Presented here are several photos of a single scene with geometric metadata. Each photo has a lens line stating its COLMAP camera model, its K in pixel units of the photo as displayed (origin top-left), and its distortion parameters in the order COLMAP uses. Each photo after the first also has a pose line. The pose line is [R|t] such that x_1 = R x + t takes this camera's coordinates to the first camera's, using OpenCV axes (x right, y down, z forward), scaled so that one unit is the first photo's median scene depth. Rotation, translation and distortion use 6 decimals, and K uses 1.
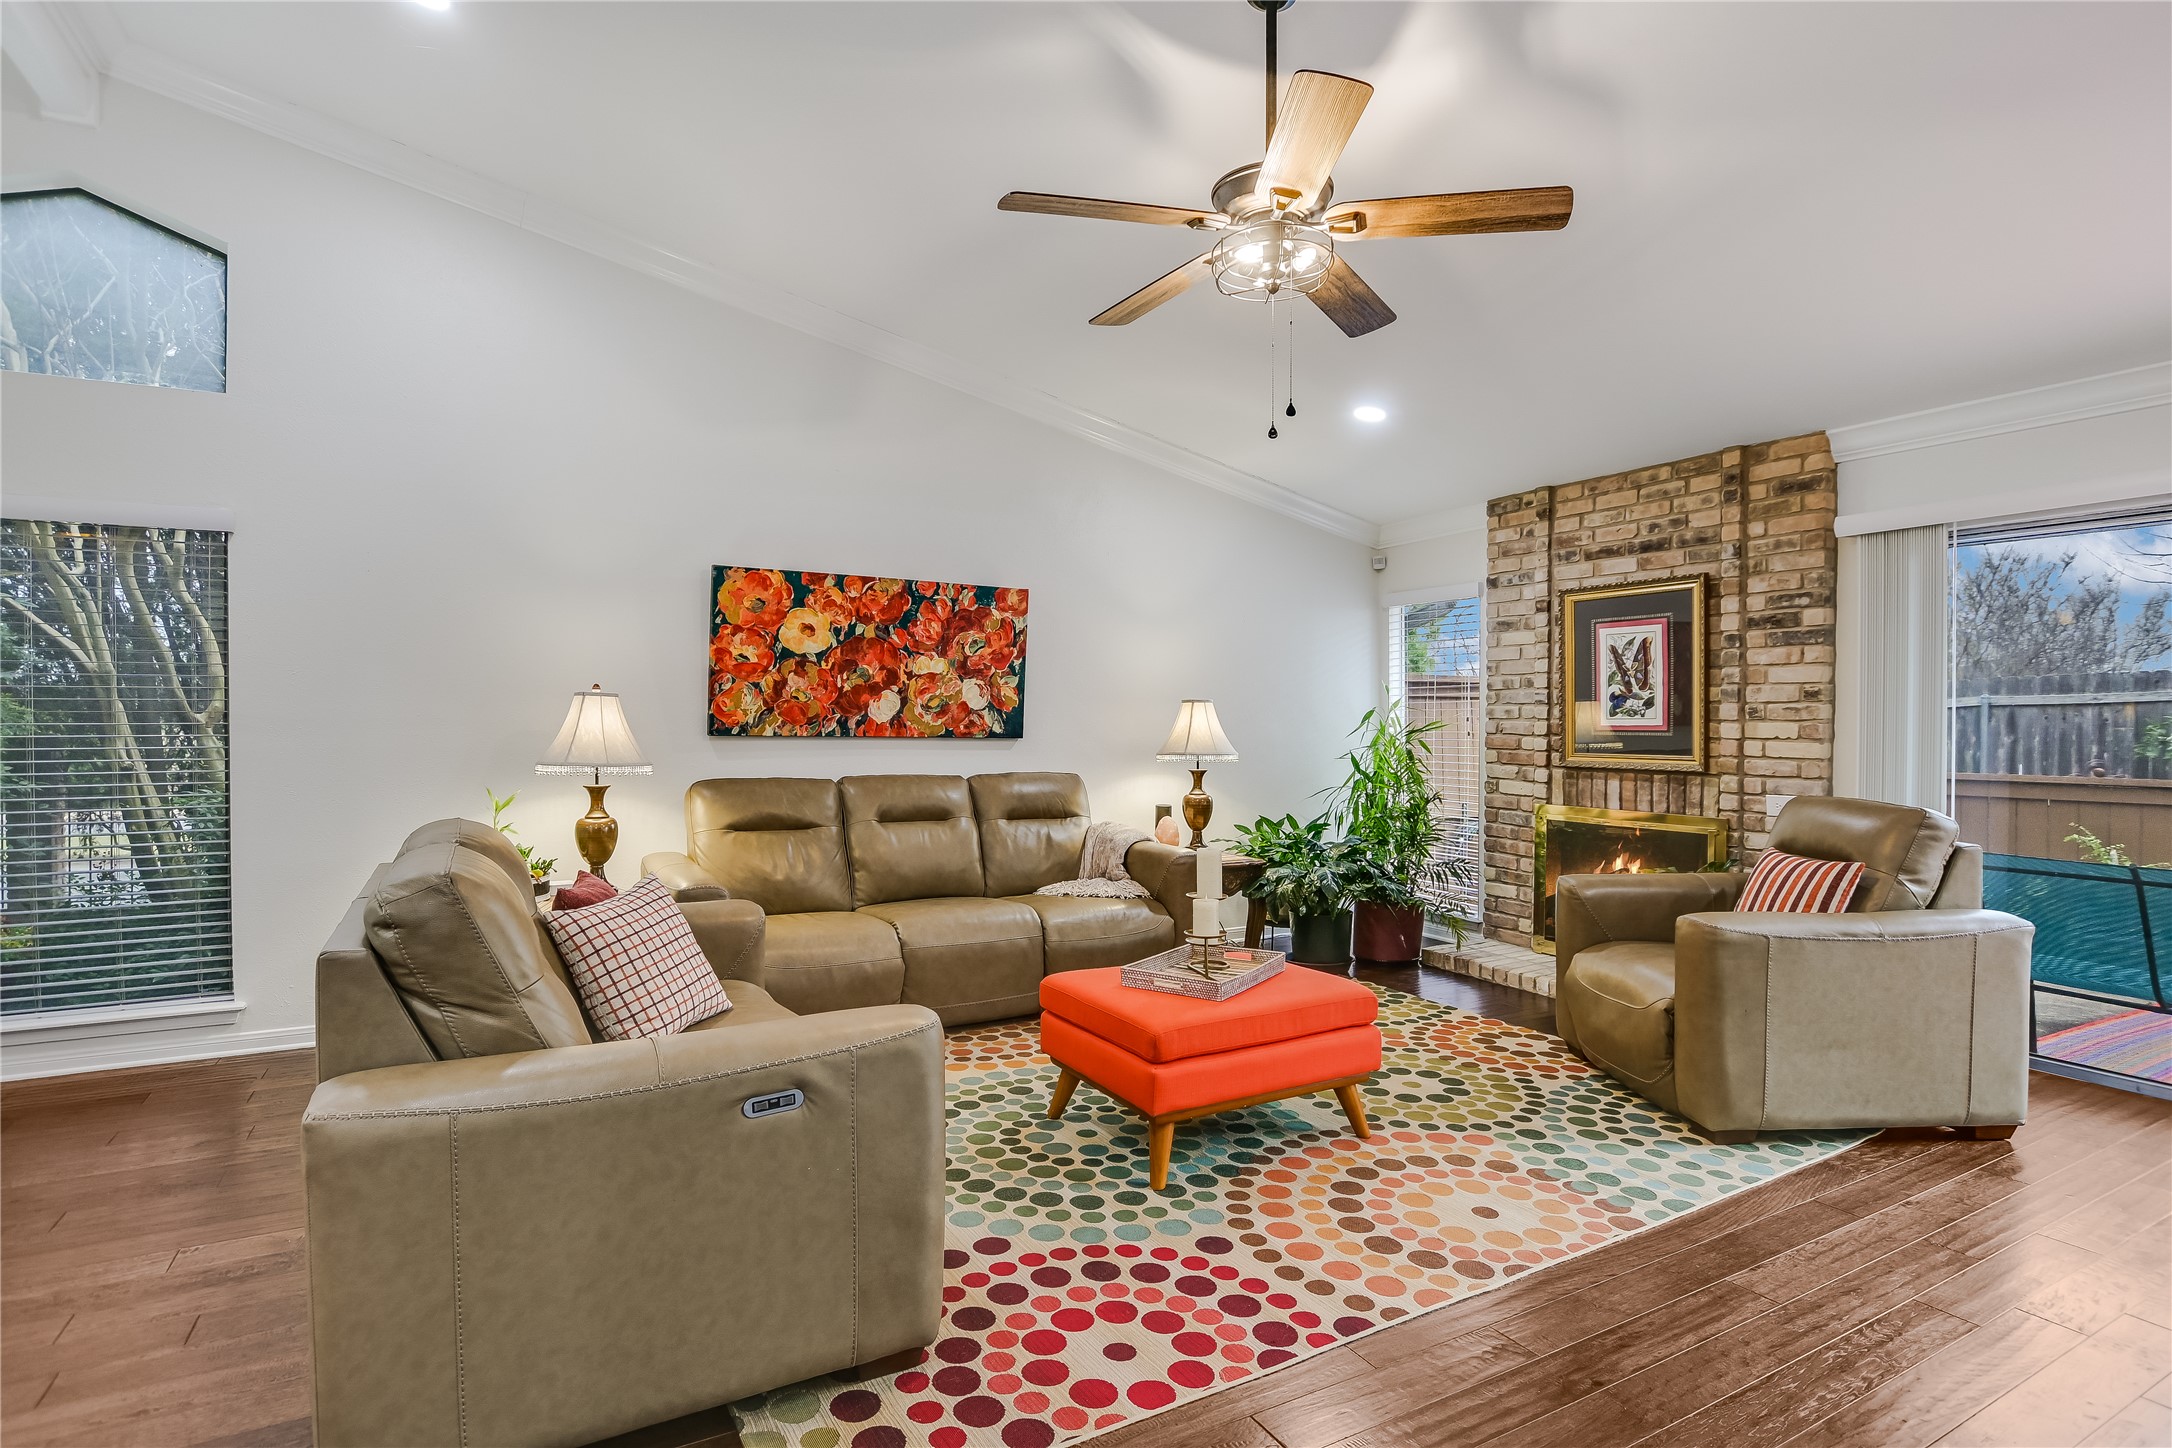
lens RADIAL K [[1064.7, 0, 1075.0], [0, 1064.7, 732.7], [0, 0, 1]] dist [-0.021144, 0.000480]
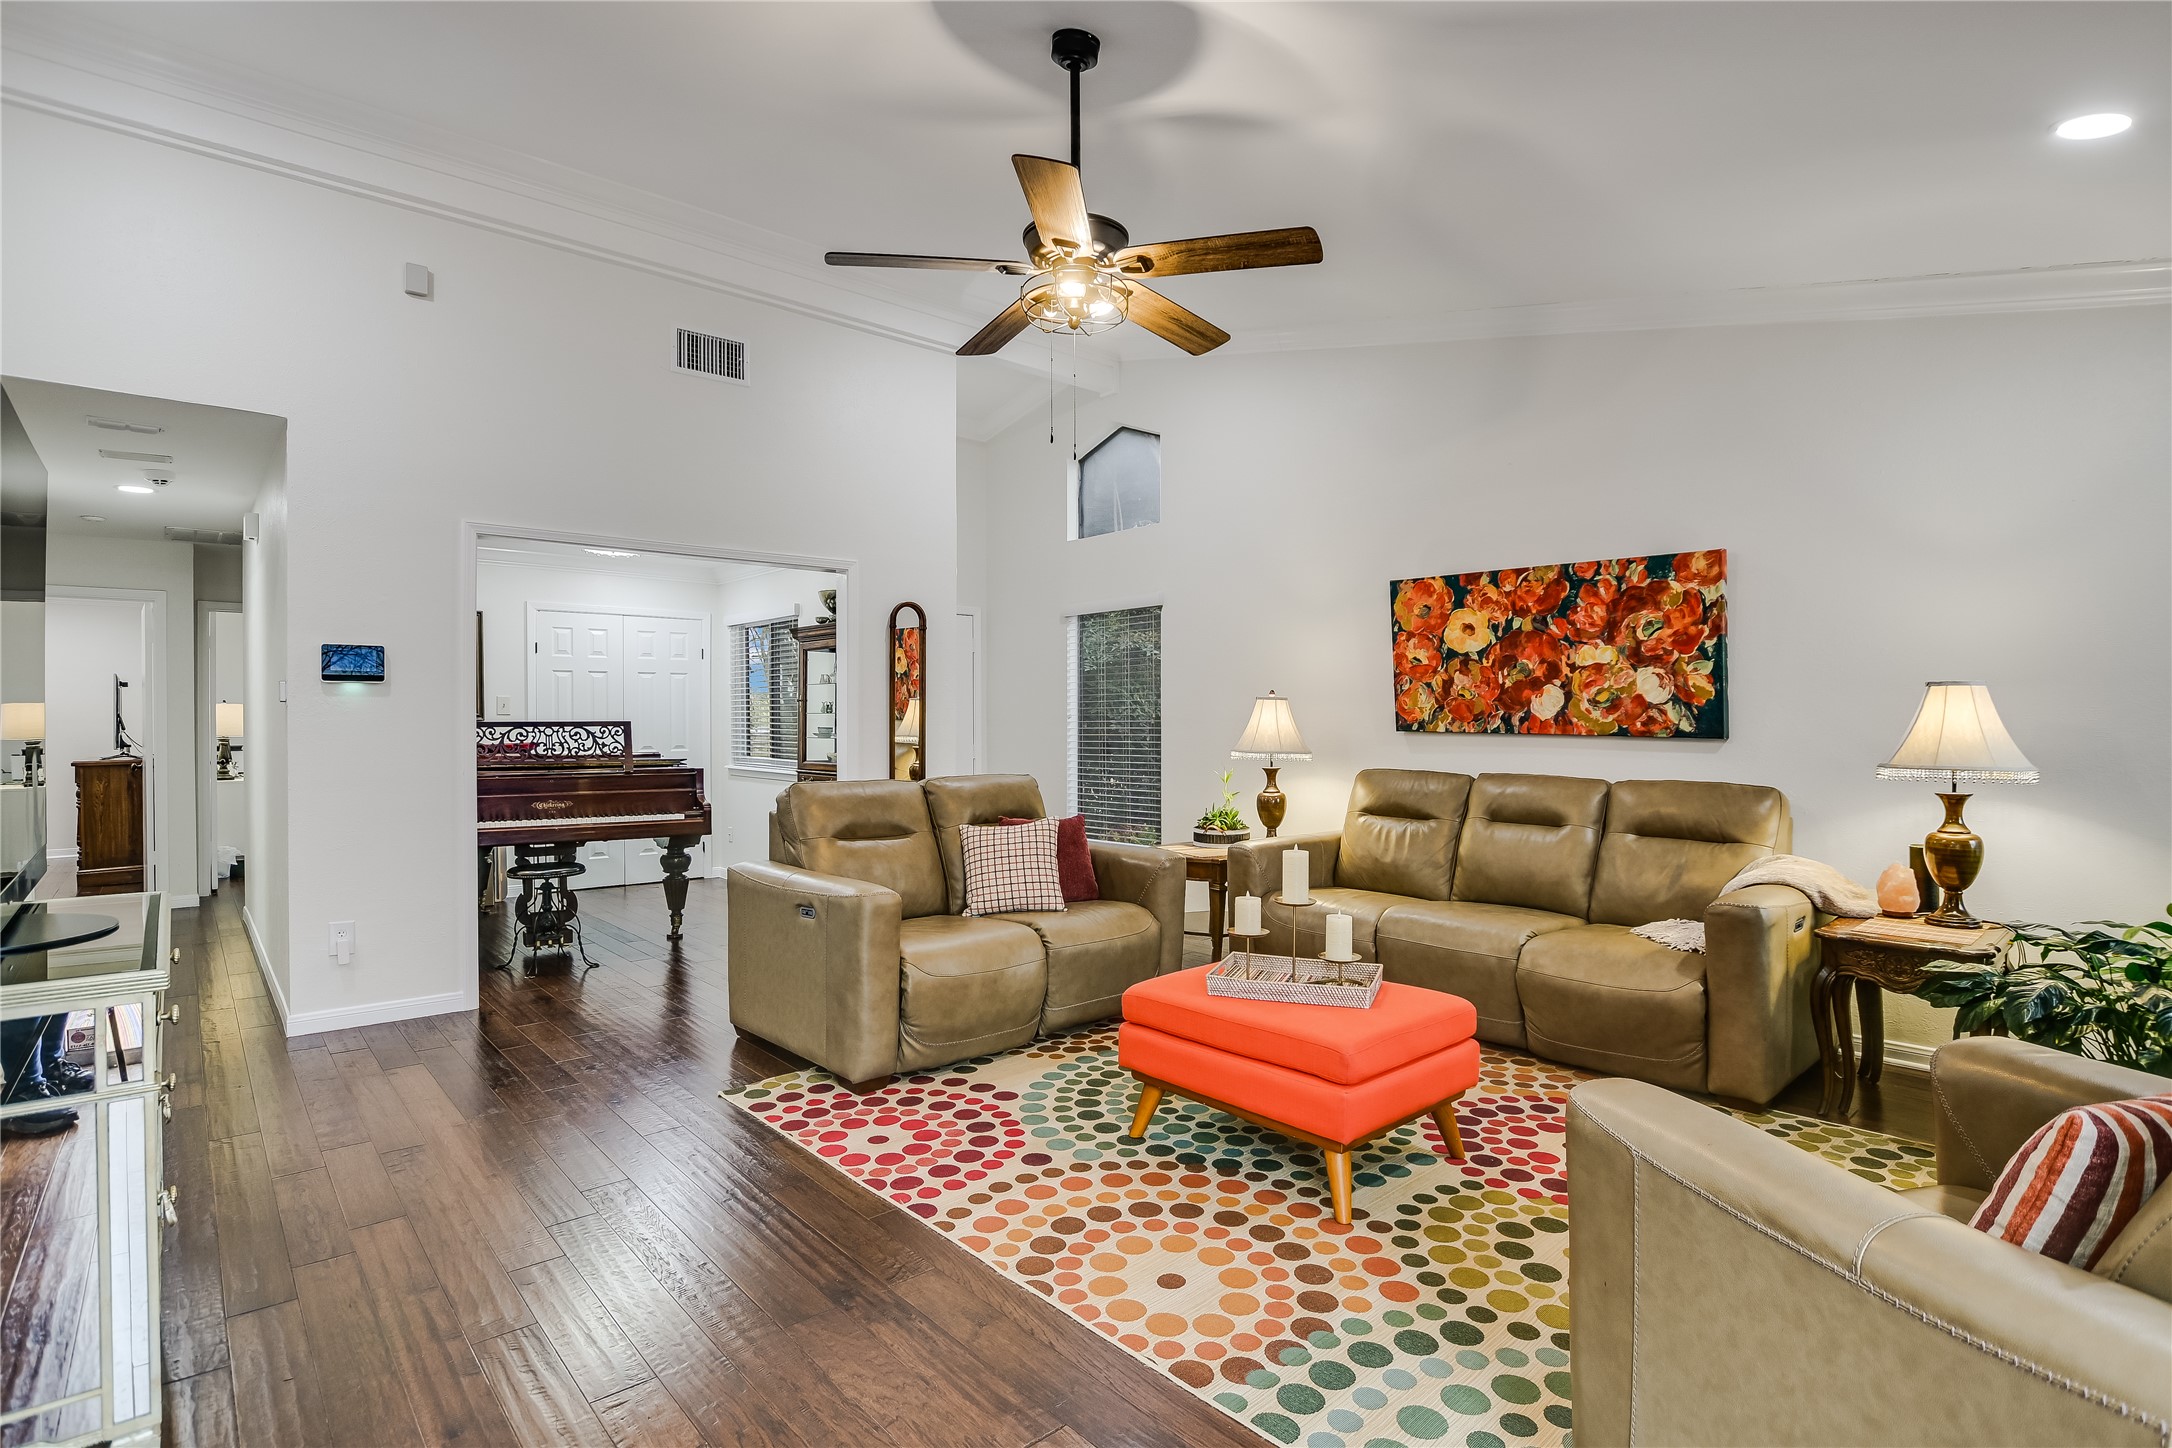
lens RADIAL K [[1087.5, 0, 1086.0], [0, 1087.5, 724.0], [0, 0, 1]] dist [-0.035341, 0.013664]
pose [[0.219381, 0.002331, -0.975637, 0.706007], [-0.008620, 0.999963, 0.000451, -0.002399], [0.975601, 0.008311, 0.219393, 0.418510]]
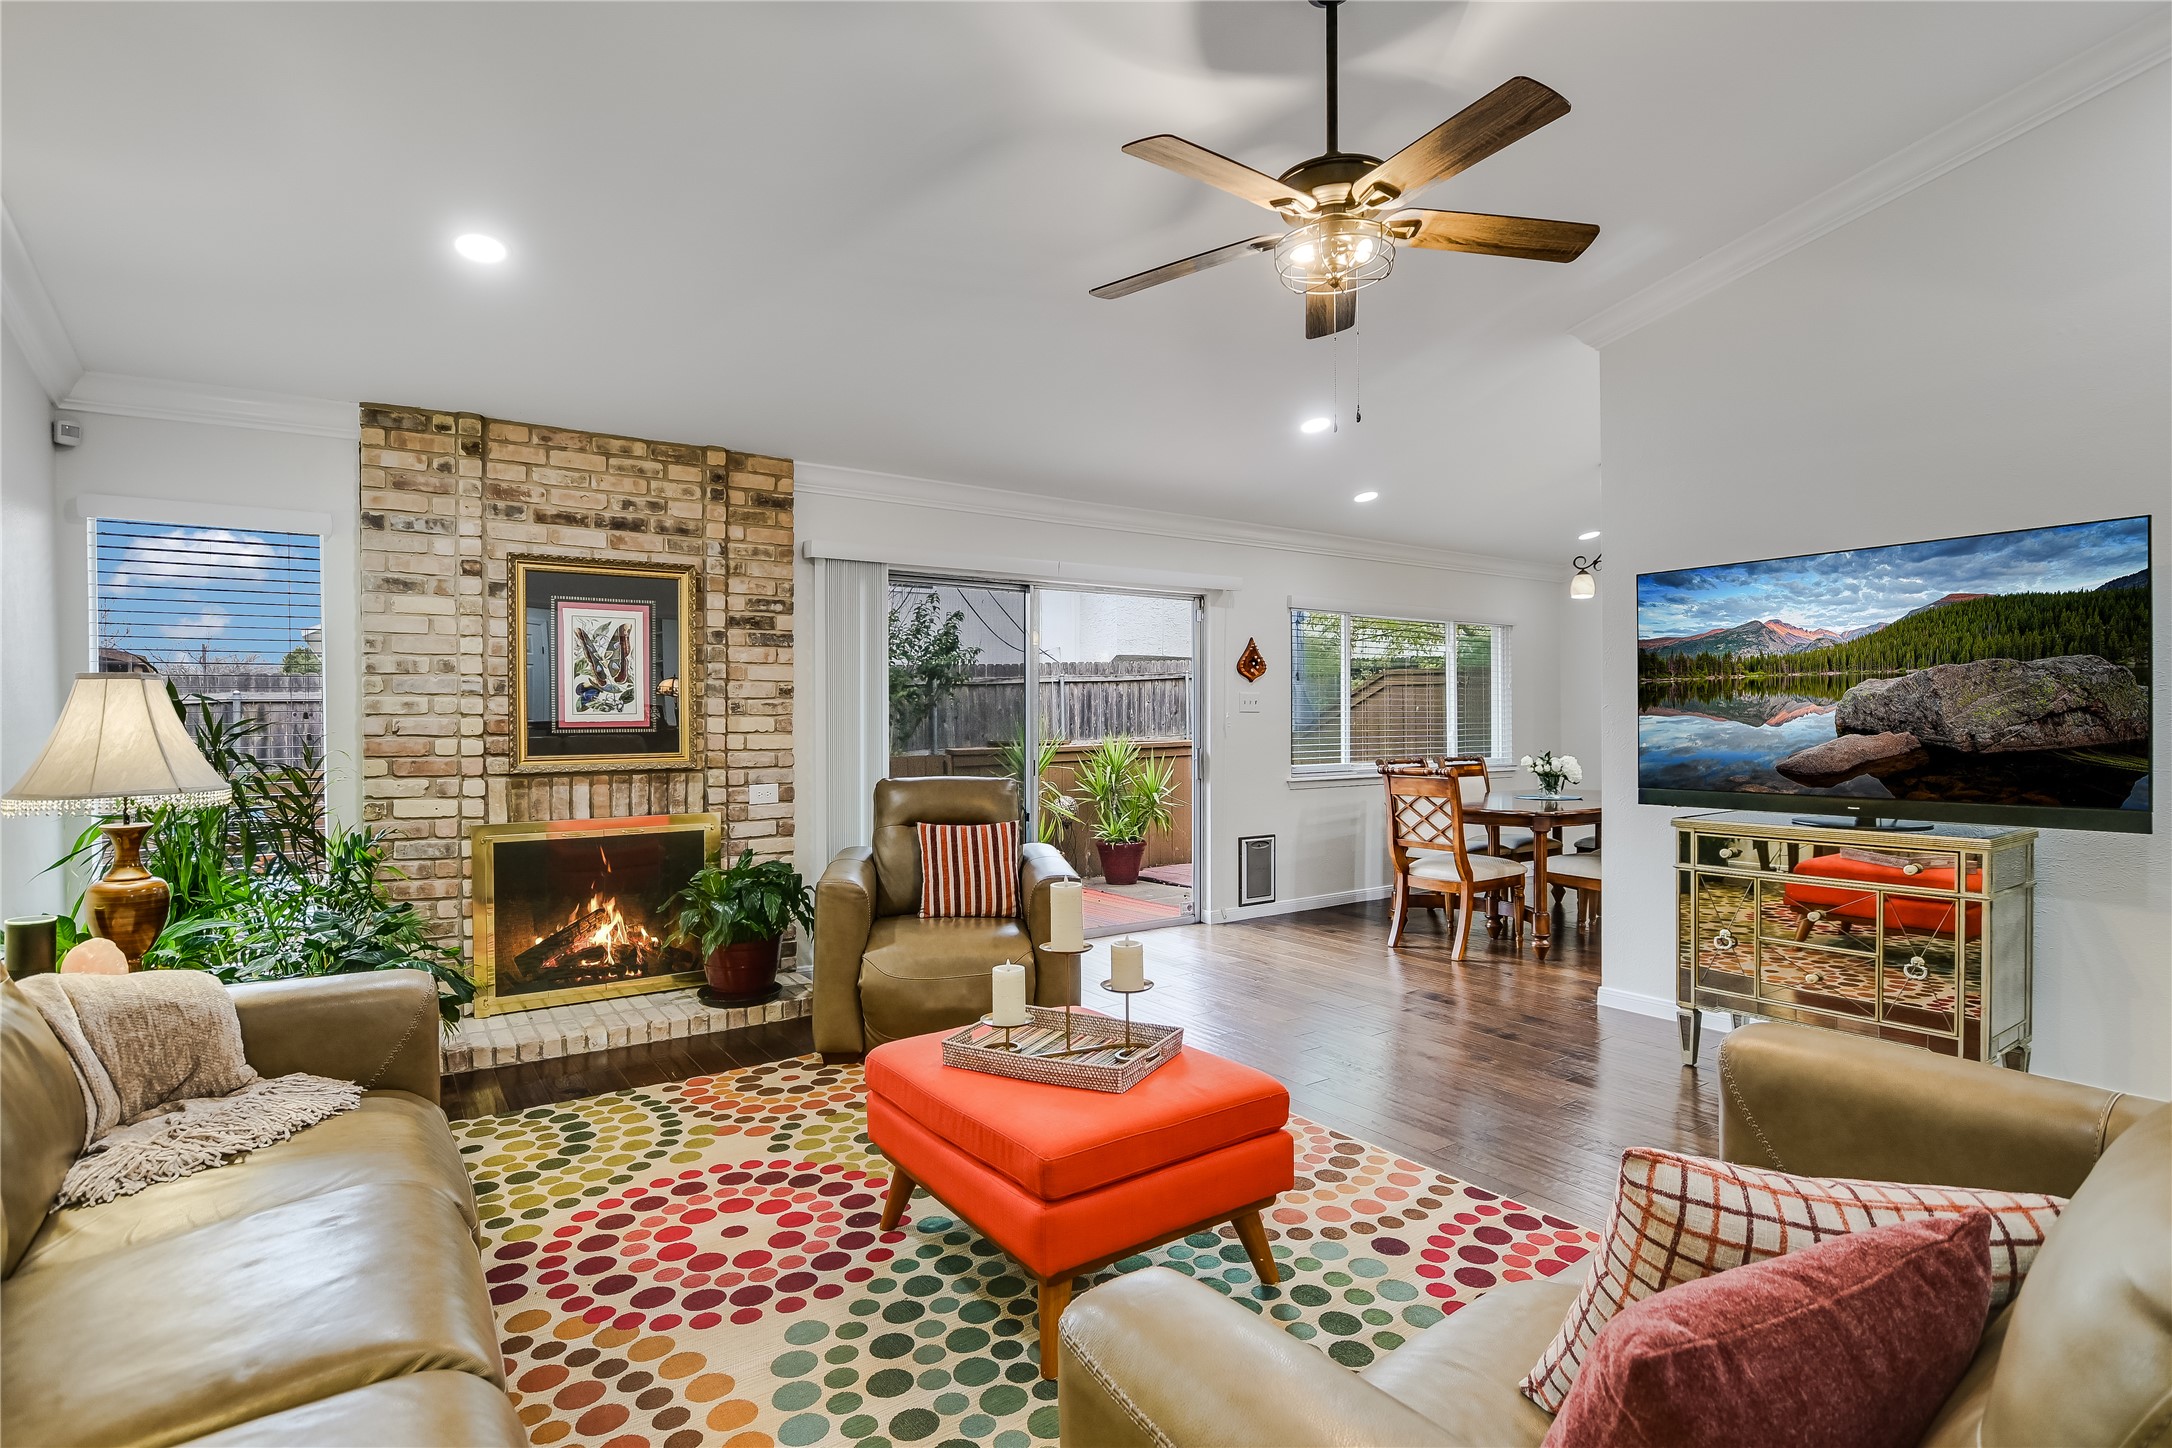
lens RADIAL K [[1087.5, 0, 1086.0], [0, 1087.5, 724.0], [0, 0, 1]] dist [-0.035341, 0.013664]
pose [[-0.105196, -0.007011, 0.994427, -0.439516], [0.016920, 0.999818, 0.008839, -0.006288], [-0.994308, 0.017755, -0.105058, 0.733421]]
